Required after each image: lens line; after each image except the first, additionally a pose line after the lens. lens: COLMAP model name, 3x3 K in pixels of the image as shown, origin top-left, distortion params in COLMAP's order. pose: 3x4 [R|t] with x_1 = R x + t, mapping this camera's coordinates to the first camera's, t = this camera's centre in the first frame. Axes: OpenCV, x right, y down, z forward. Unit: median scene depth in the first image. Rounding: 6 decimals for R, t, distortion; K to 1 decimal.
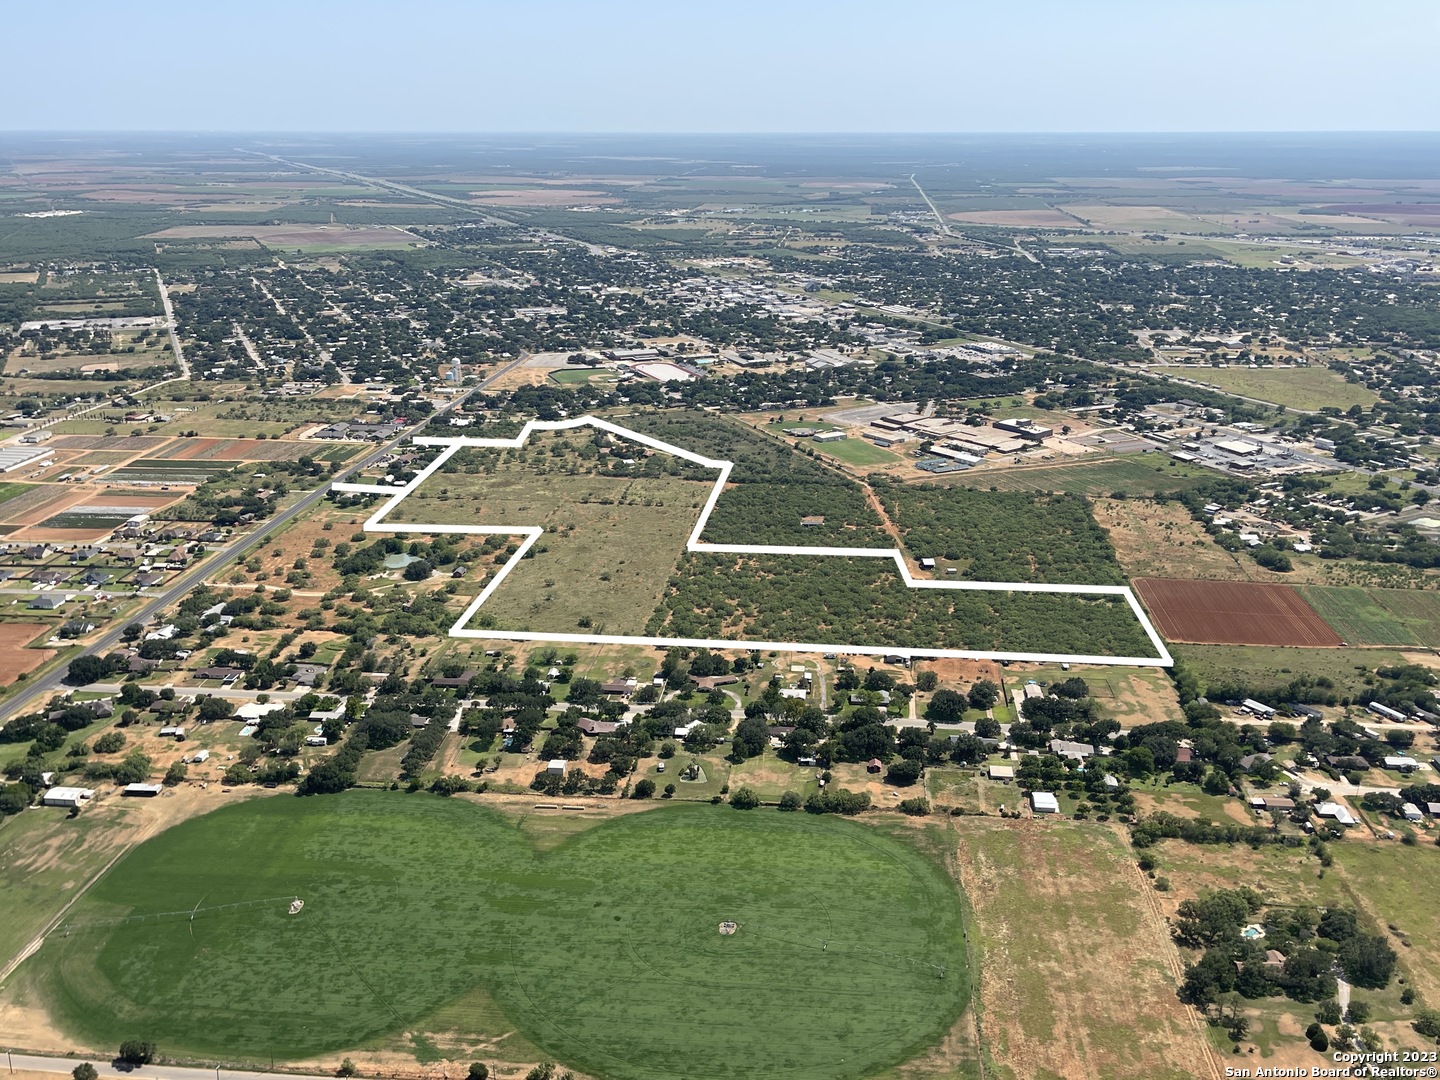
lens RADIAL K [[1292.3, 0, 719.4], [0, 1292.3, 538.9], [0, 0, 1]] dist [0.075655, -0.089932]
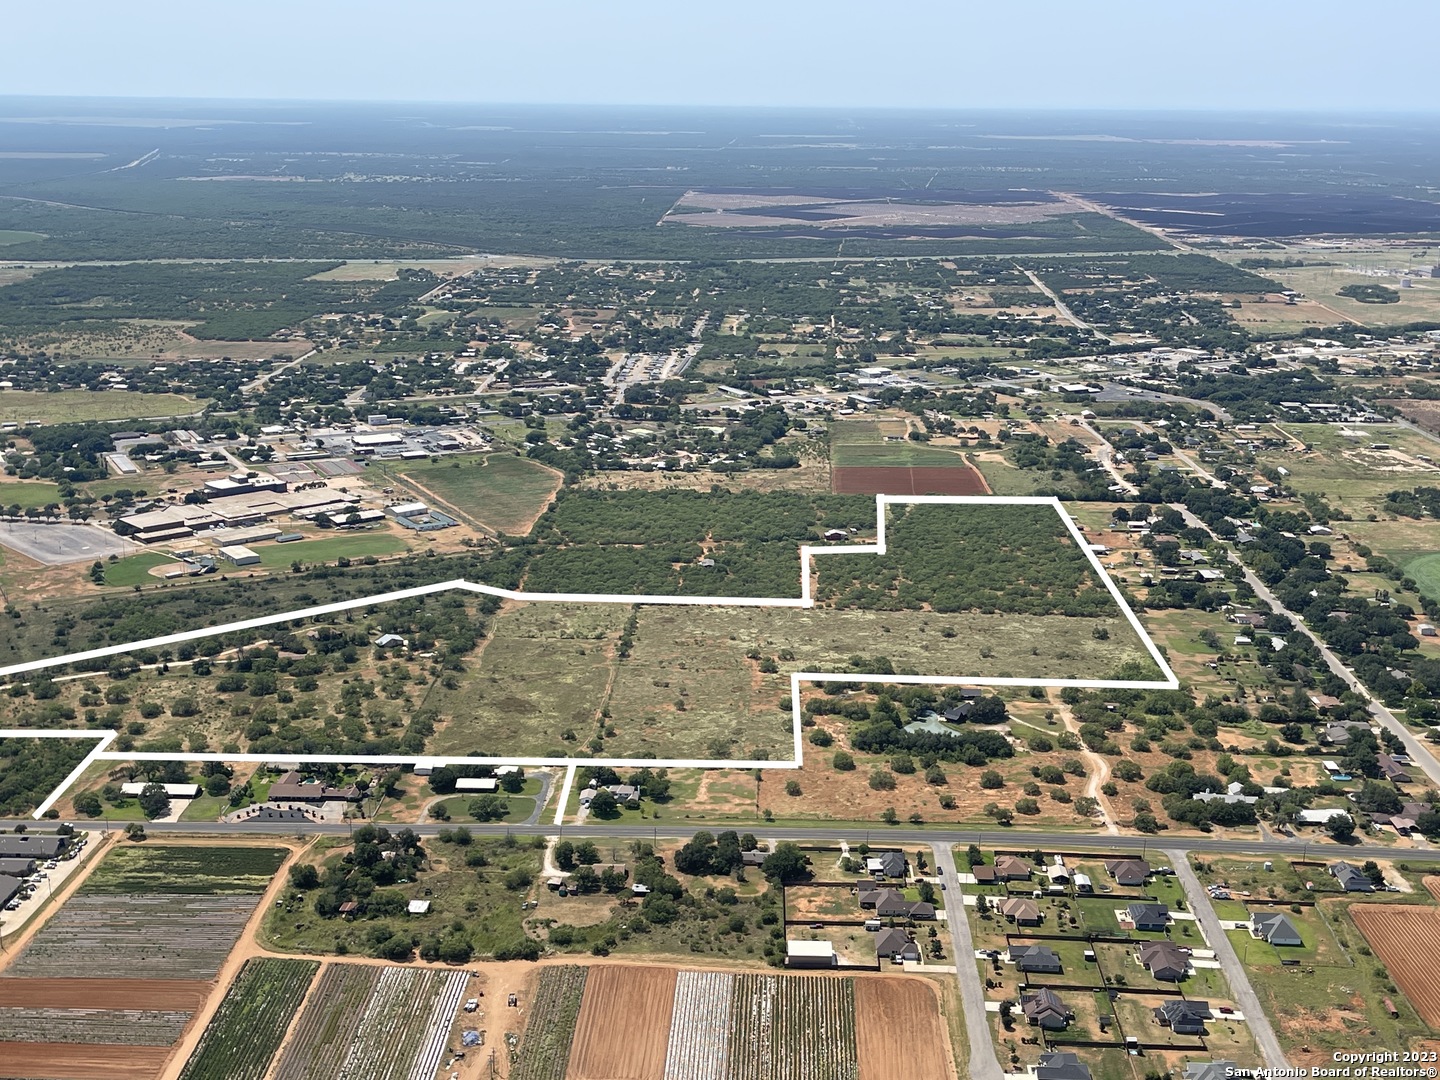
lens RADIAL K [[1737.4, 0, 730.4], [0, 1737.4, 540.9], [0, 0, 1]] dist [0.150007, -0.482821]
pose [[-0.078455, -0.251780, 0.964599, -1.051914], [0.294495, 0.918547, 0.263712, -0.331919], [-0.952427, 0.304760, 0.002084, 1.041482]]
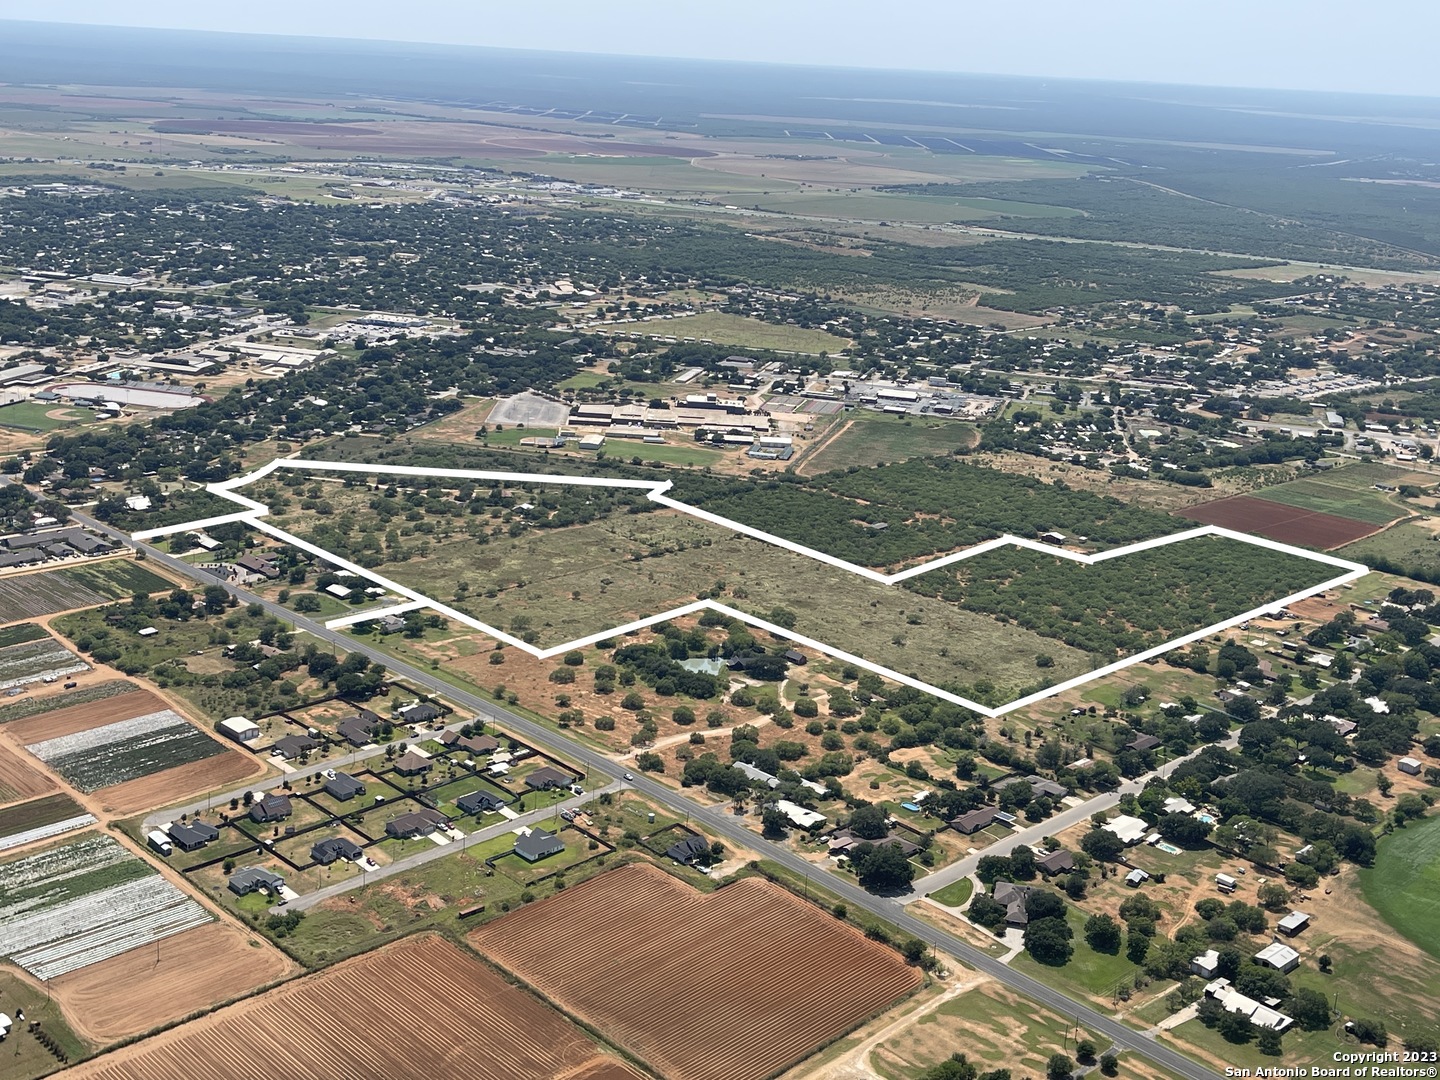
lens RADIAL K [[1712.6, 0, 687.9], [0, 1712.6, 537.2], [0, 0, 1]] dist [0.145843, -0.406446]
pose [[0.636132, -0.181705, 0.749880, -0.934449], [0.186829, 0.979228, 0.078790, -0.128118], [-0.748620, 0.089978, 0.656866, 0.356779]]
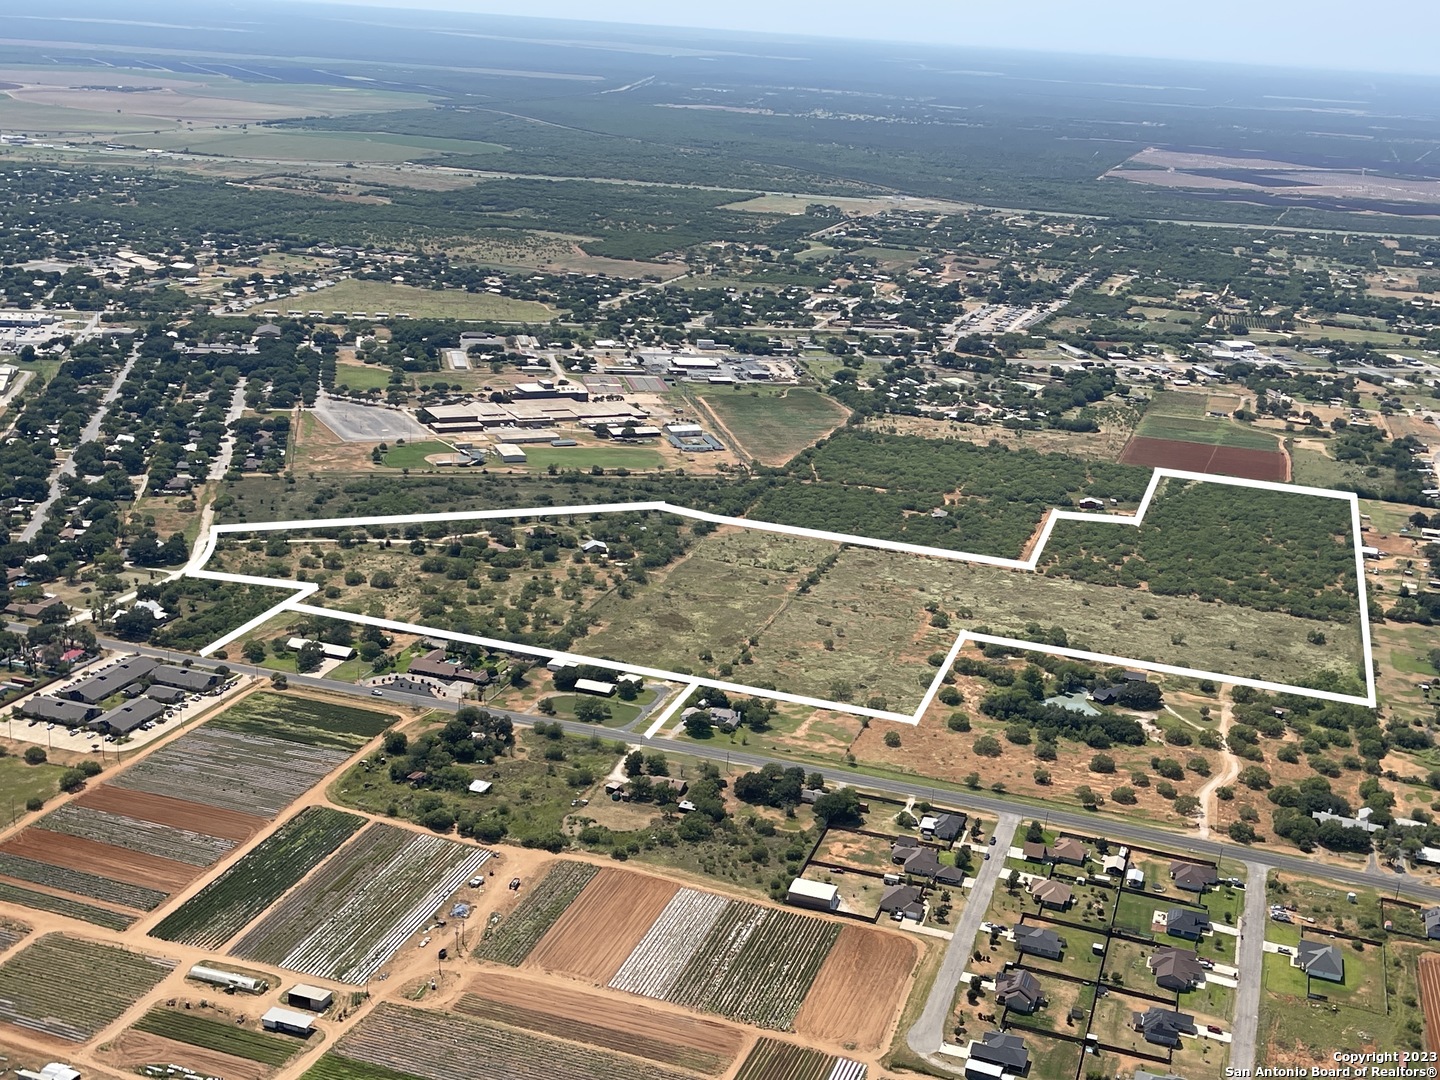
lens RADIAL K [[1733.2, 0, 725.3], [0, 1733.2, 538.2], [0, 0, 1]] dist [0.145605, -0.438019]
pose [[0.205778, -0.270742, 0.940401, -1.048725], [0.240657, 0.945456, 0.219538, -0.287837], [-0.948546, 0.181138, 0.259710, 0.900785]]
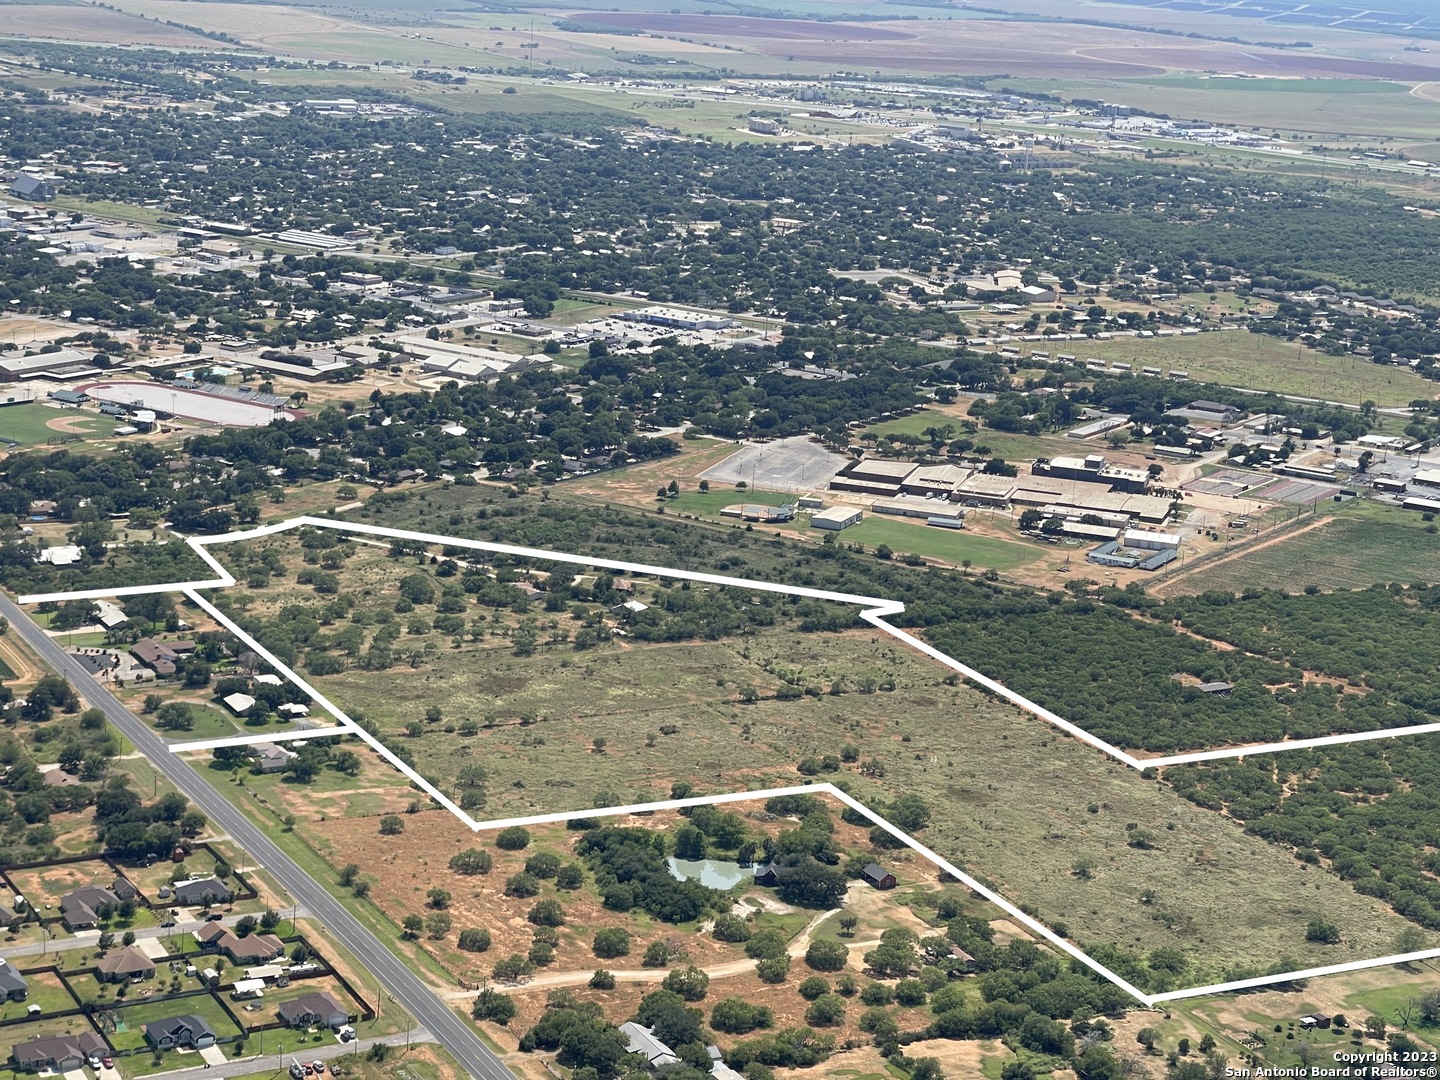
lens RADIAL K [[2832.9, 0, 681.1], [0, 2832.9, 538.8], [0, 0, 1]] dist [0.114084, 1.353893]
pose [[0.832467, -0.084595, 0.547579, -0.753625], [0.115555, 0.993052, -0.022259, -0.073805], [-0.541891, 0.081805, 0.836458, 0.182258]]
